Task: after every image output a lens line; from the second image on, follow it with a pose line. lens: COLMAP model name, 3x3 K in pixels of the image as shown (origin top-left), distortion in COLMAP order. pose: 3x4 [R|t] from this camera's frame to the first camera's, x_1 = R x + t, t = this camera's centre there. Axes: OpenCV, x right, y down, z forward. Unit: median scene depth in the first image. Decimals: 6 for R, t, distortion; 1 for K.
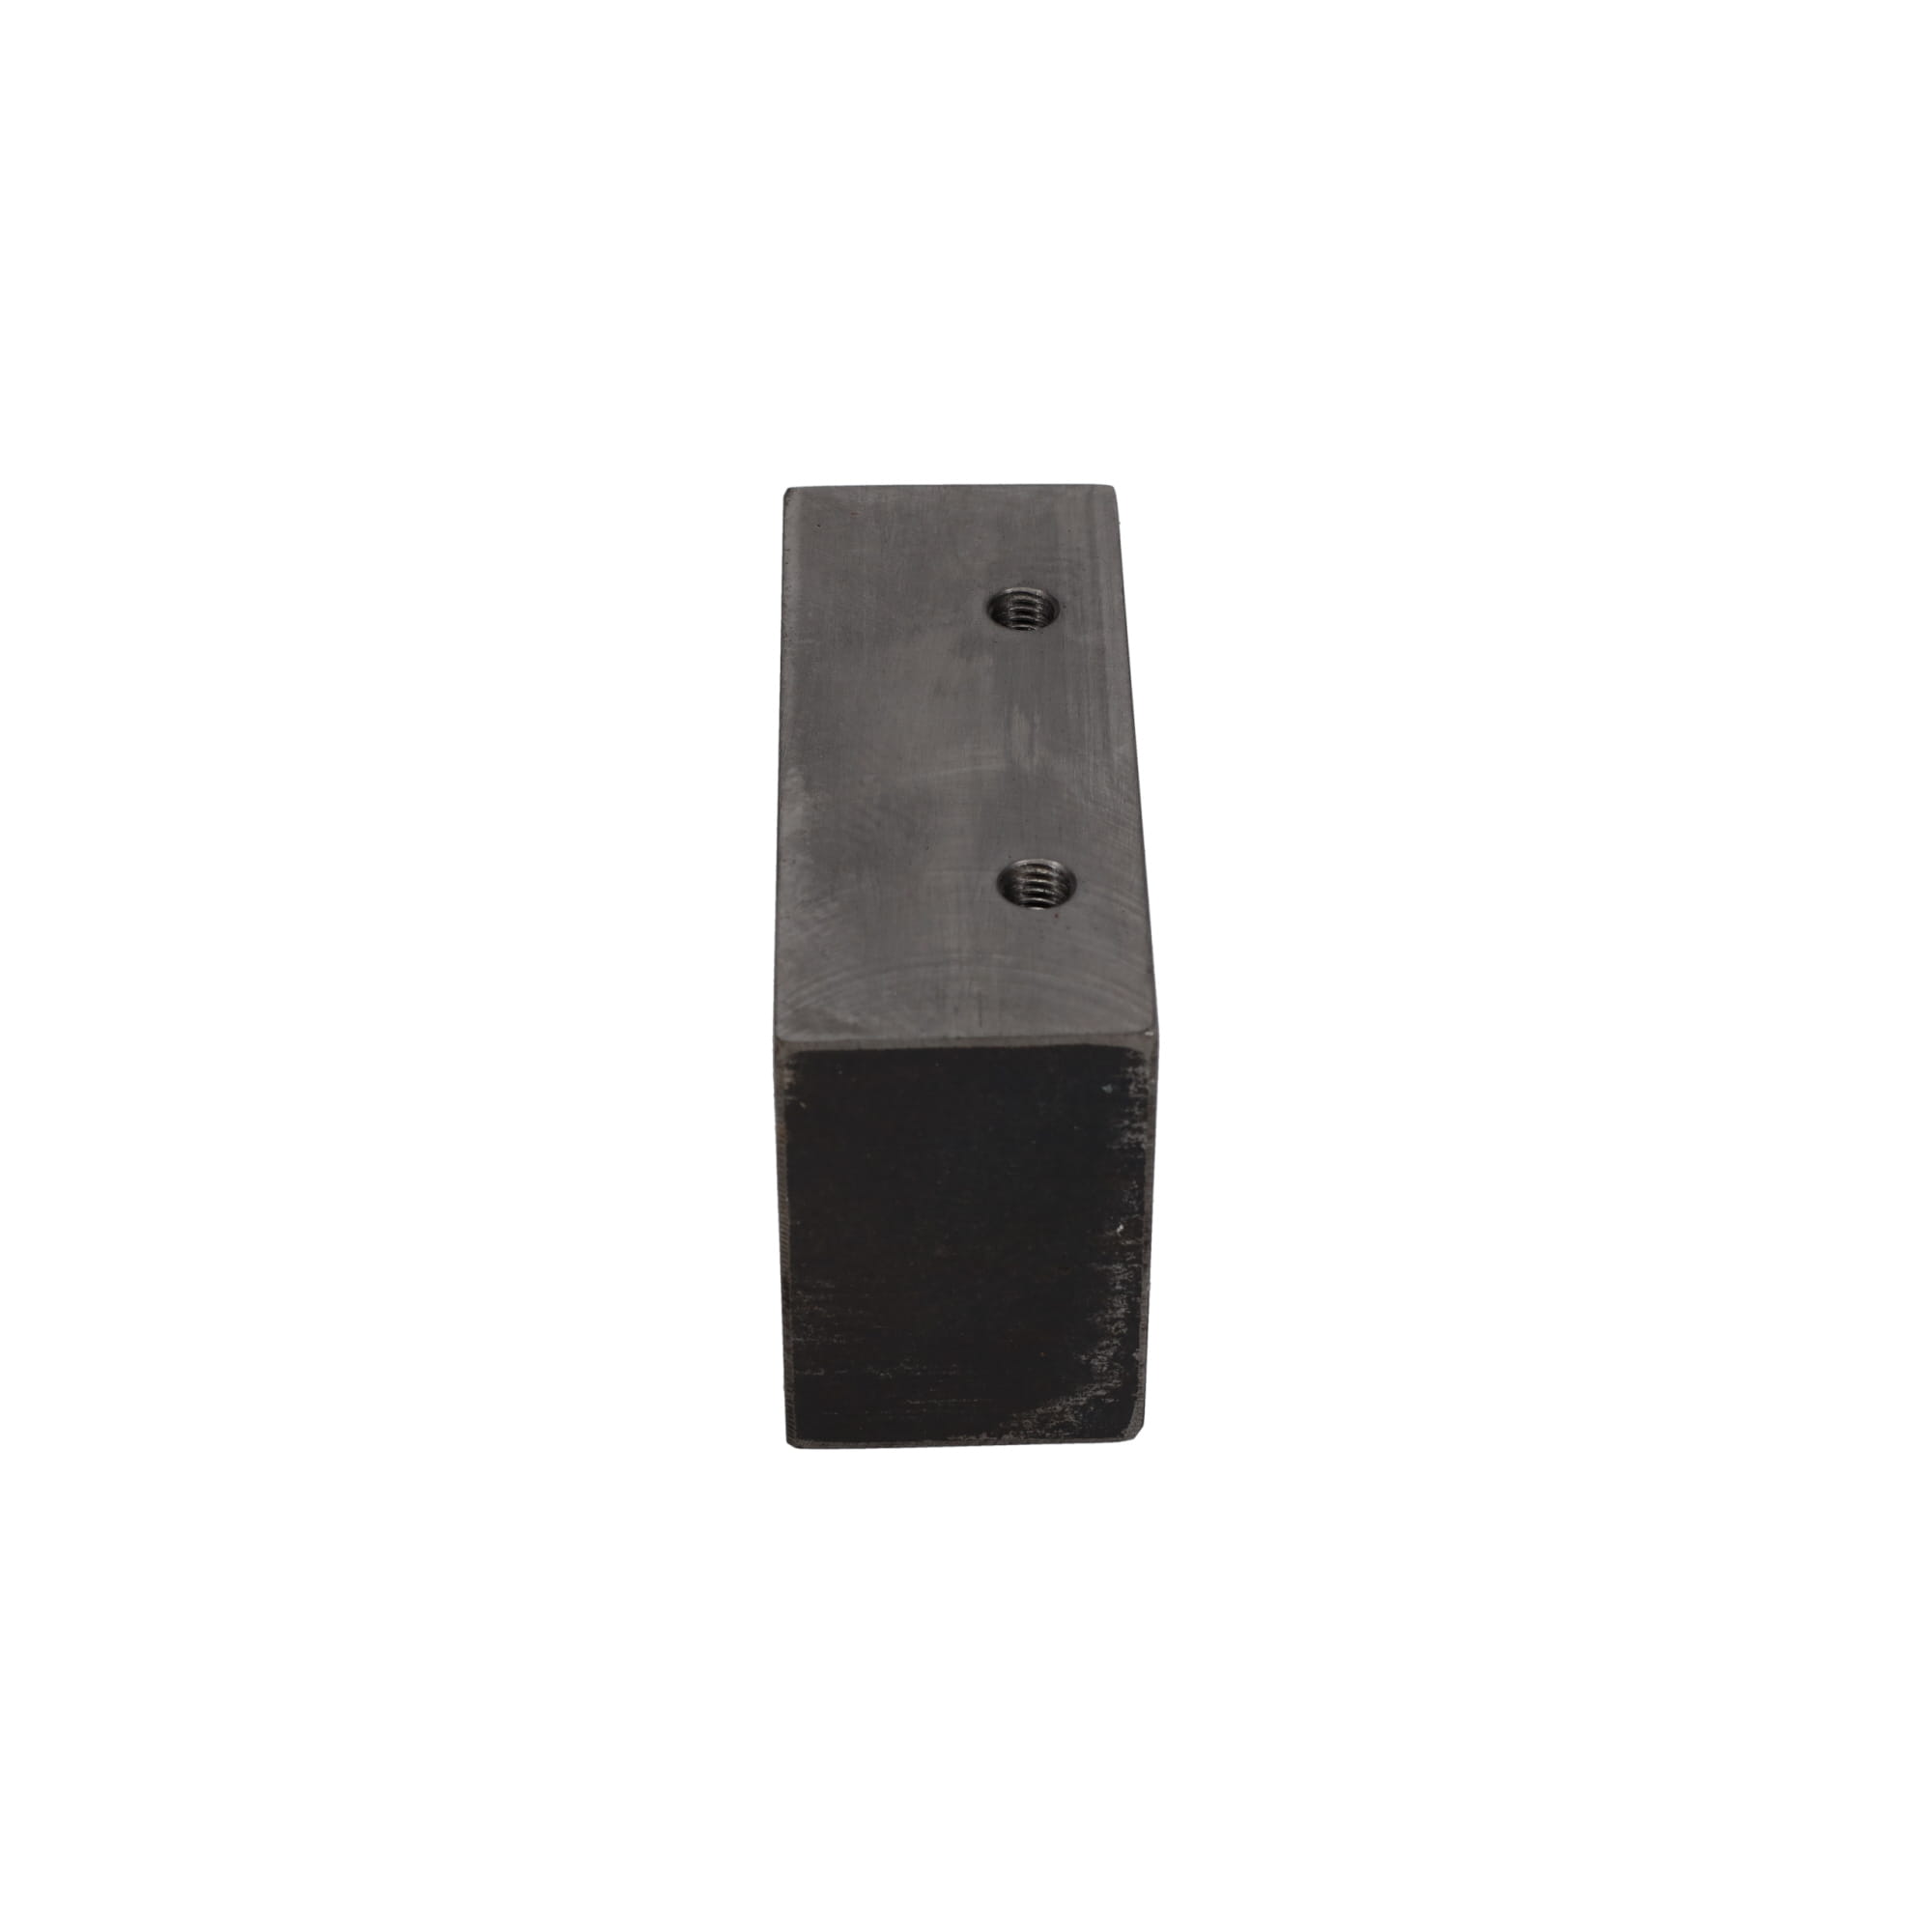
lens RADIAL K [[4723.1, 0, 965.5], [0, 4723.1, 962.5], [0, 0, 1]] dist [0.004140, 0.000000]
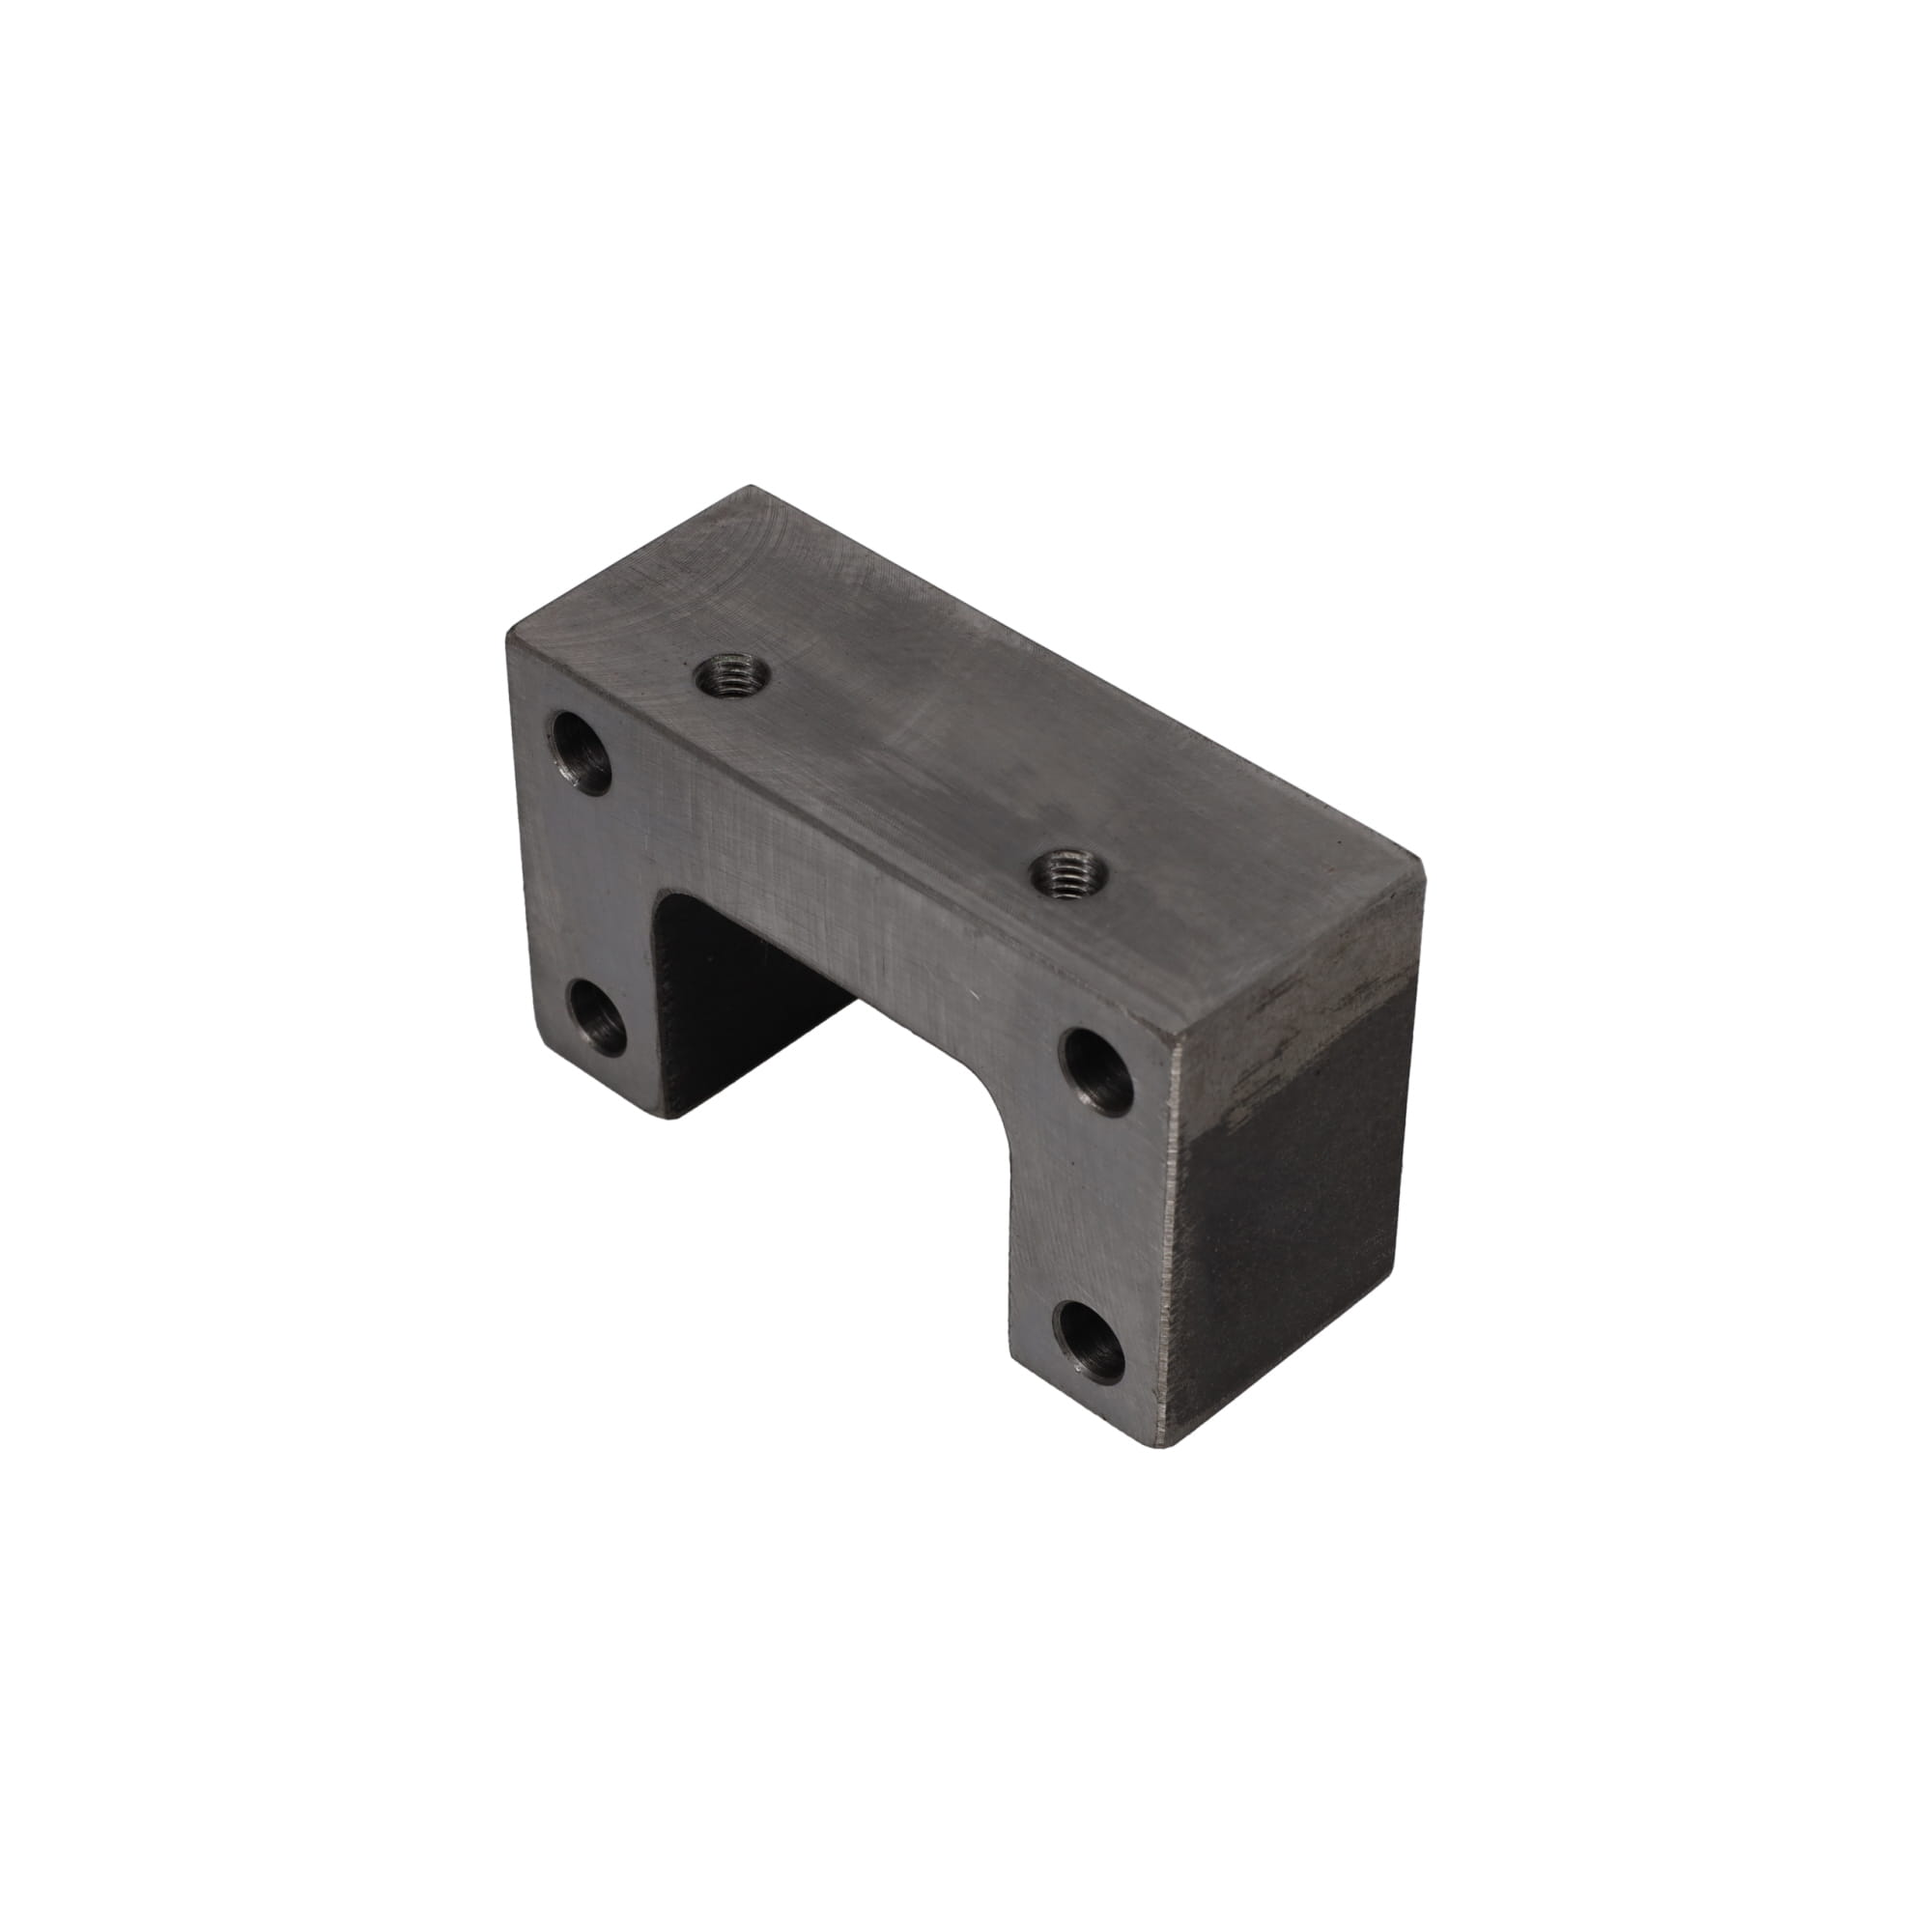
lens RADIAL K [[4723.1, 0, 965.8], [0, 4723.1, 967.7], [0, 0, 1]] dist [0.004140, 0.000000]
pose [[-0.703003, 0.457695, -0.544337, 0.554301], [-0.457410, 0.295097, 0.838865, -0.862291], [0.544576, 0.838709, 0.001901, 1.051491]]
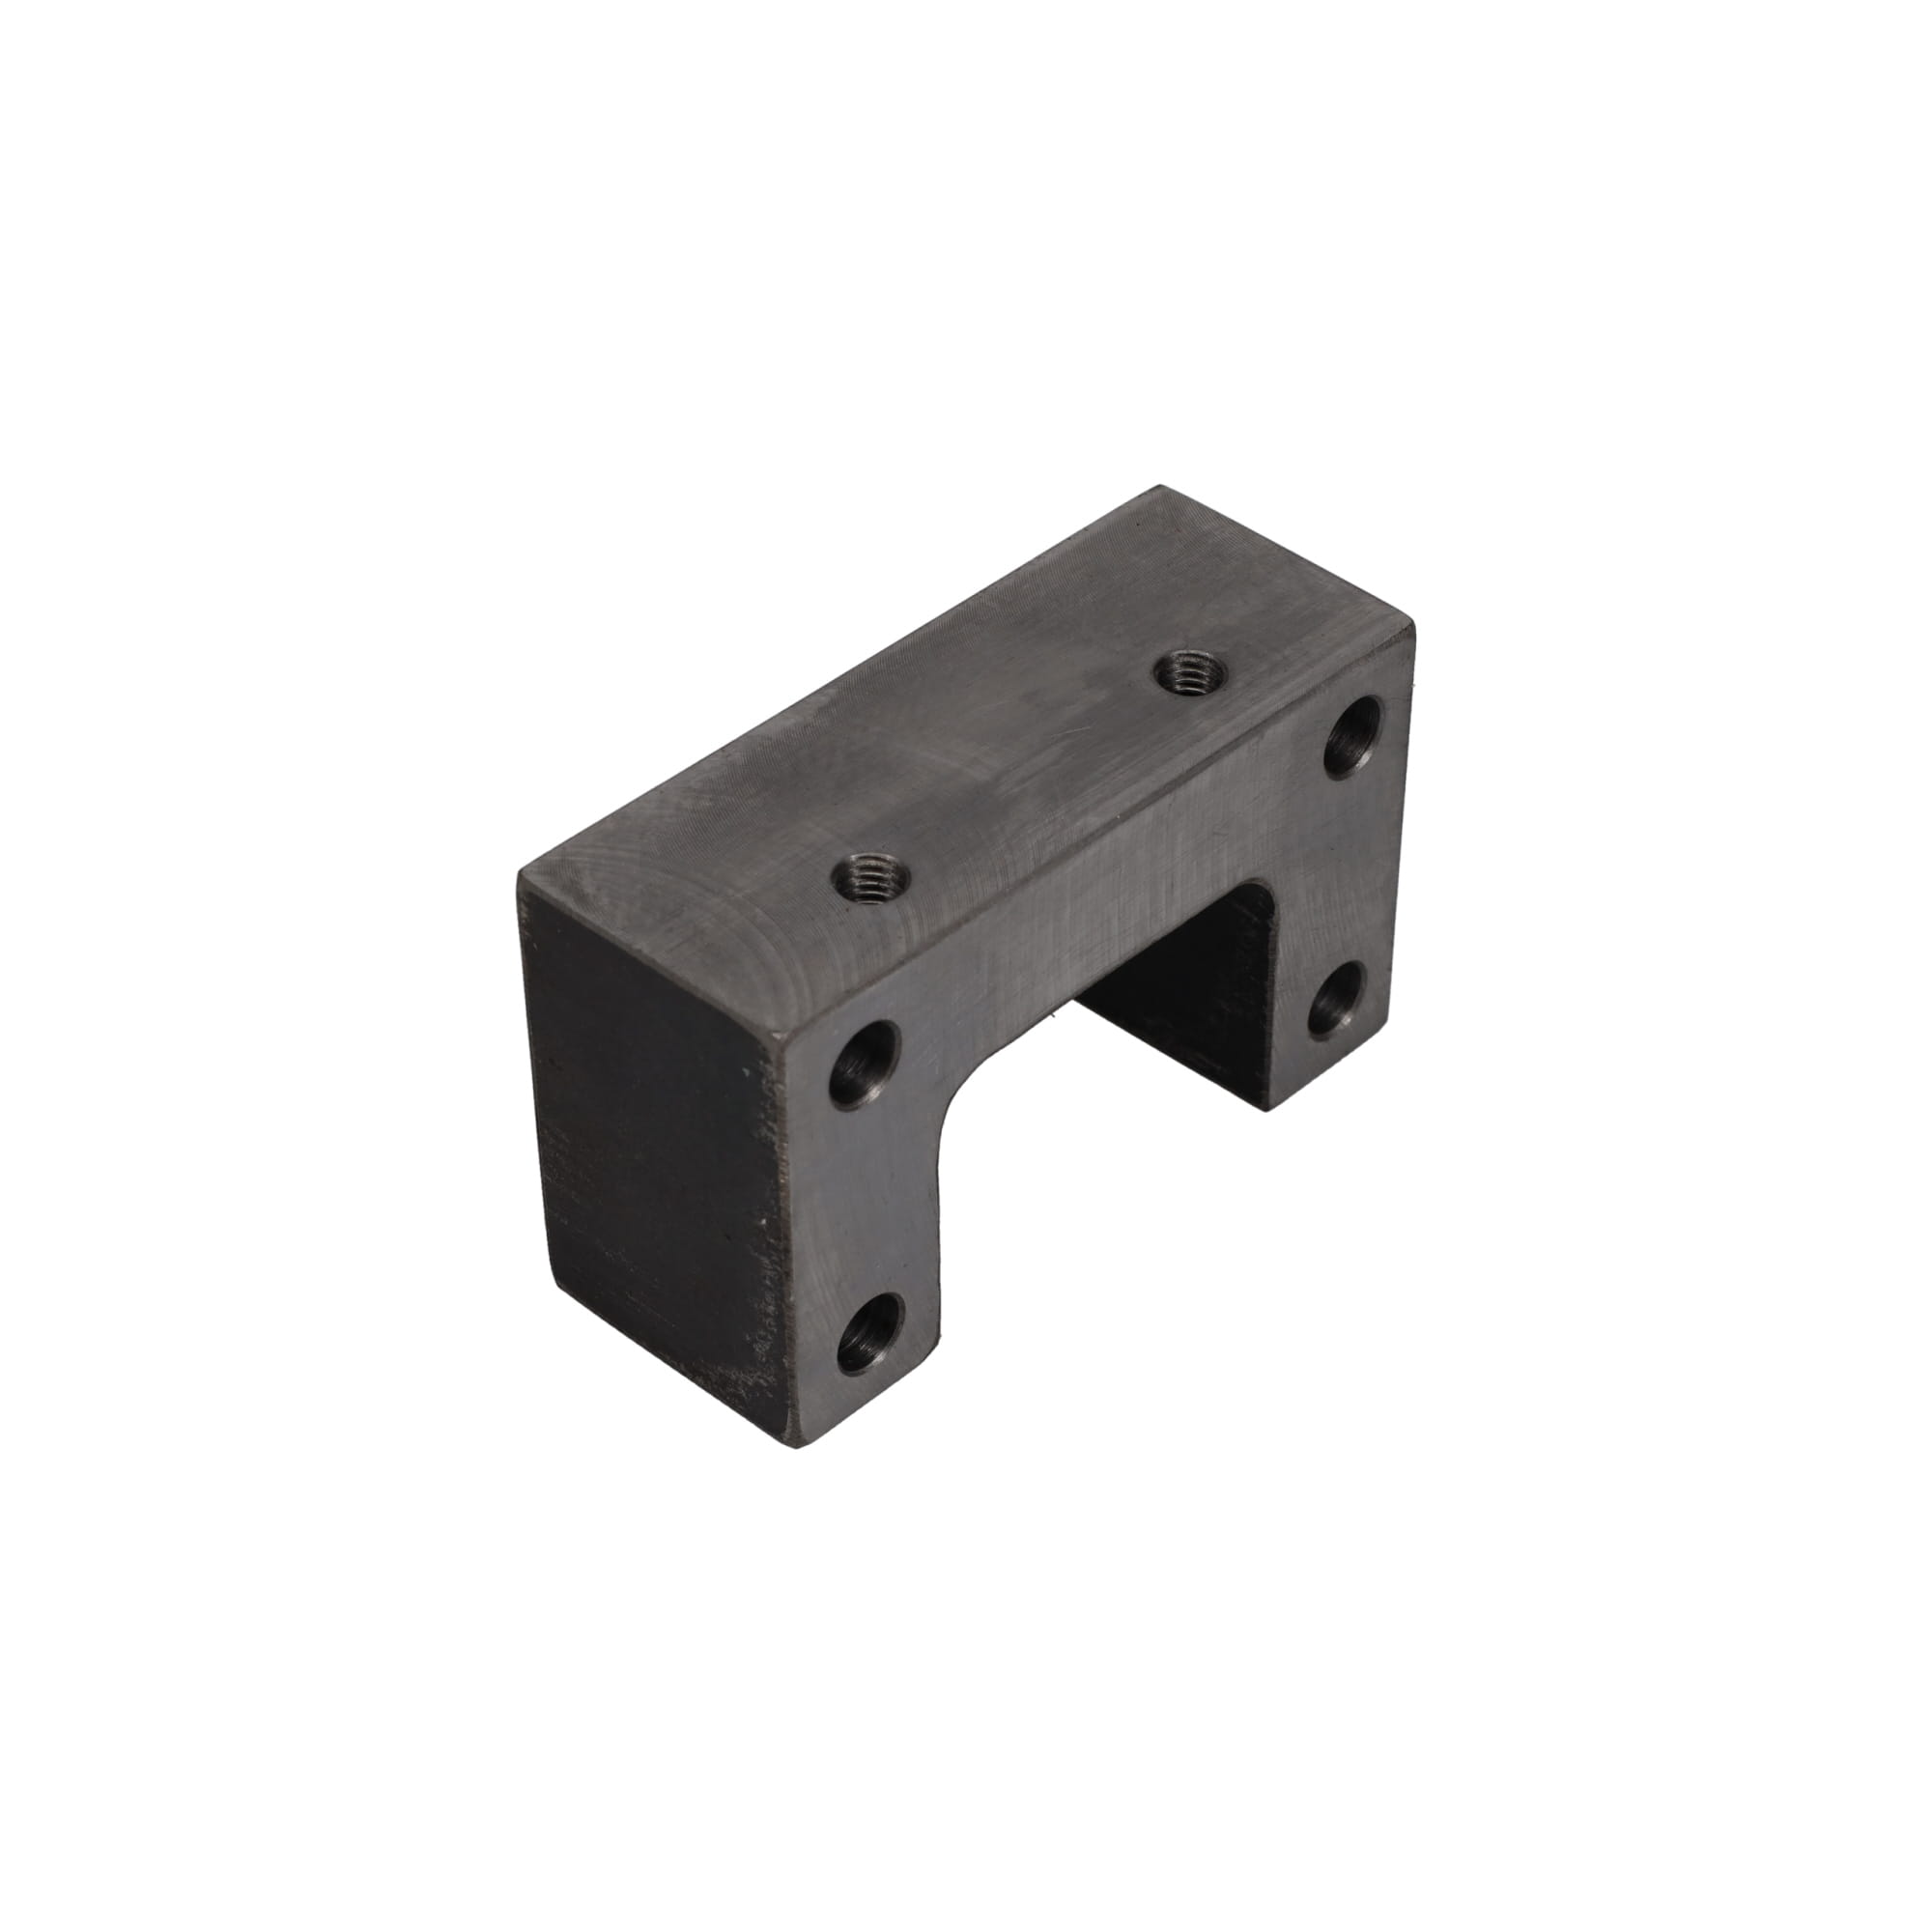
lens RADIAL K [[4723.1, 0, 970.1], [0, 4723.1, 965.2], [0, 0, 1]] dist [0.004140, 0.000000]
pose [[0.706063, 0.454573, -0.542990, 0.557171], [-0.454110, 0.879004, 0.145383, -0.149130], [0.543377, 0.143927, 0.827059, 0.195432]]
